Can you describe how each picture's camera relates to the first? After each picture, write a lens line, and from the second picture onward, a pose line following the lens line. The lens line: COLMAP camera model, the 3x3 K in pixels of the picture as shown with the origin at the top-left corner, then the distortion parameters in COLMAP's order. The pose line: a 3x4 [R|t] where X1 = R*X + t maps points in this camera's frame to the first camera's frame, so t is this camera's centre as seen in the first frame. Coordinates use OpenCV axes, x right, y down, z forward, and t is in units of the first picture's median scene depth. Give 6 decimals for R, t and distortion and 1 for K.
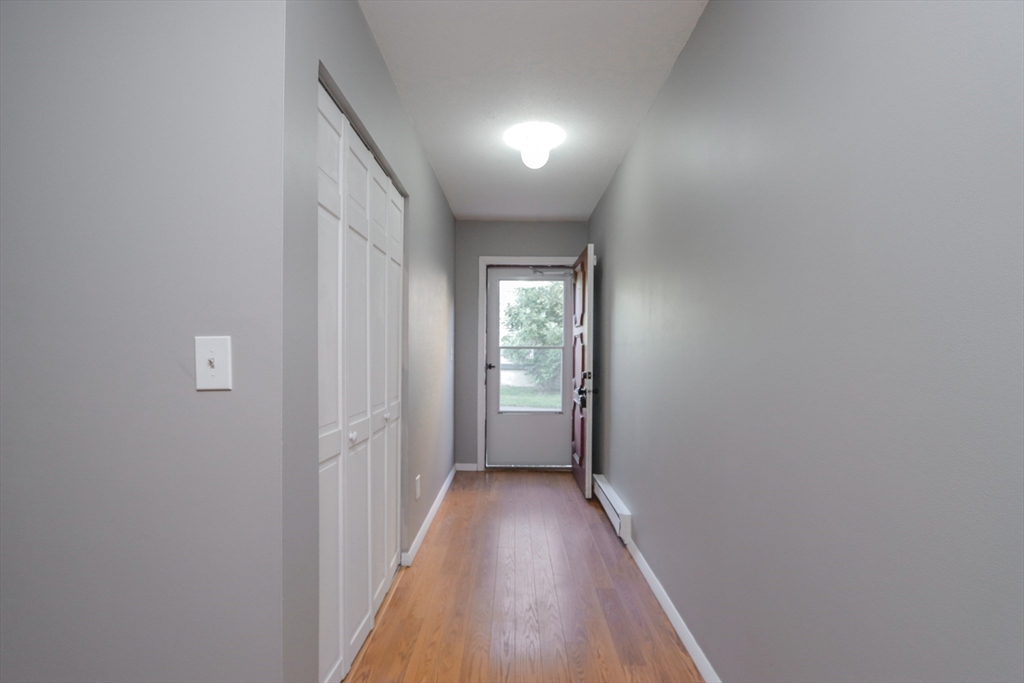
lens RADIAL K [[473.7, 0, 508.7], [0, 473.7, 356.4], [0, 0, 1]] dist [-0.011798, 0.000259]
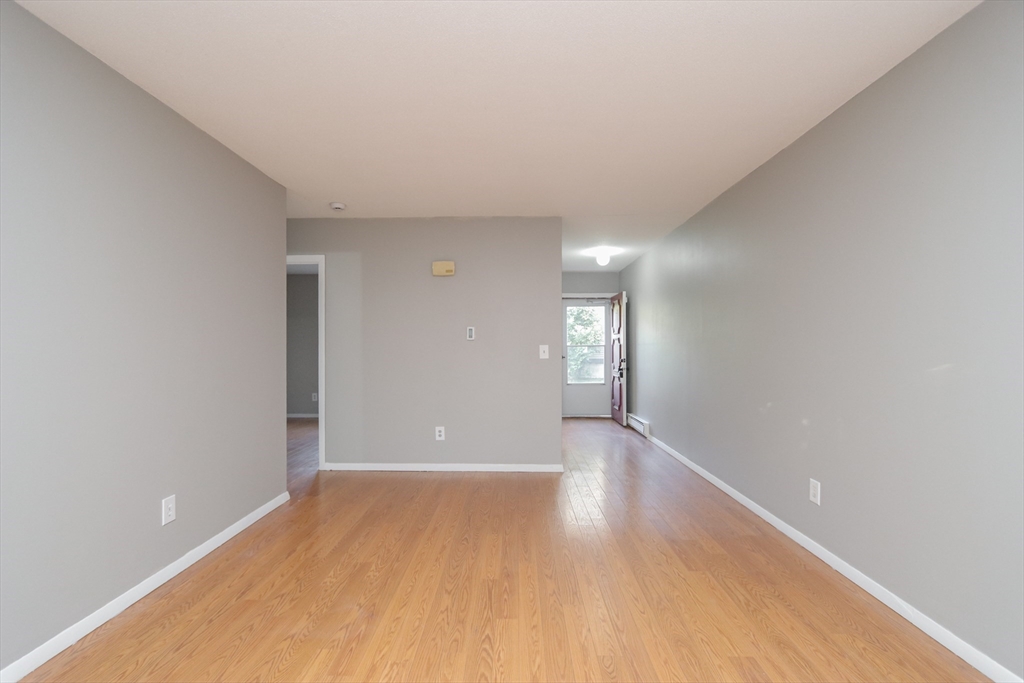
lens RADIAL K [[476.4, 0, 505.0], [0, 476.4, 343.9], [0, 0, 1]] dist [-0.011830, 0.000008]
pose [[0.999833, -0.010797, -0.014719, -0.263371], [0.010507, 0.999752, -0.019616, 0.005710], [0.014927, 0.019458, 0.999699, -0.861321]]
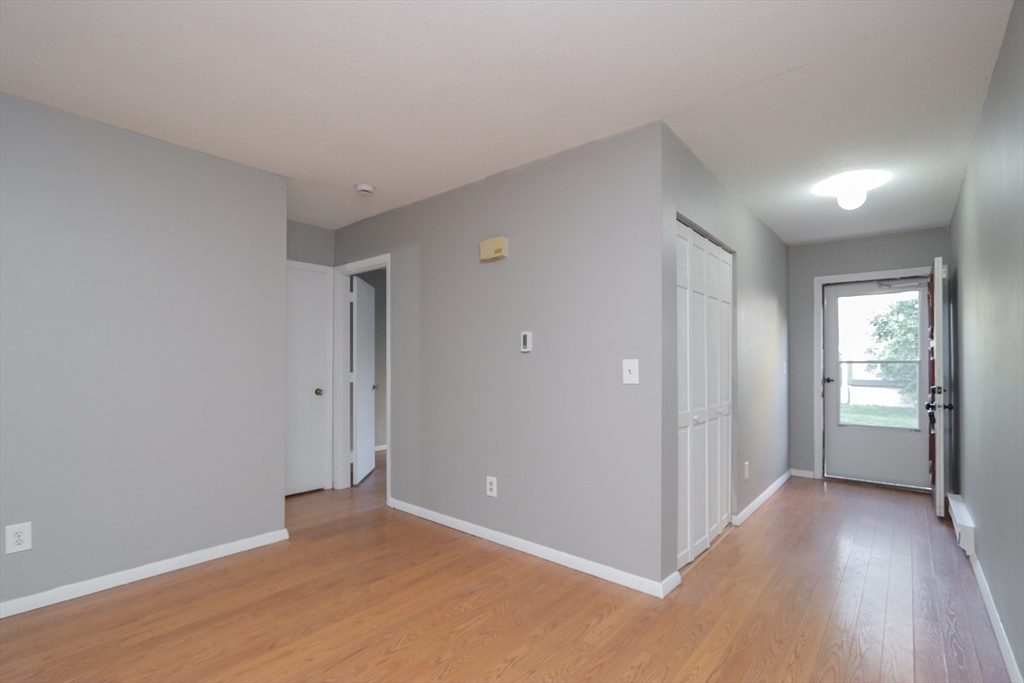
lens RADIAL K [[473.7, 0, 508.7], [0, 473.7, 356.4], [0, 0, 1]] dist [-0.011798, 0.000259]
pose [[0.771528, -0.013036, -0.636061, 0.095017], [-0.006030, 0.999595, -0.027801, 0.002167], [0.636166, 0.025285, 0.771137, -0.302087]]
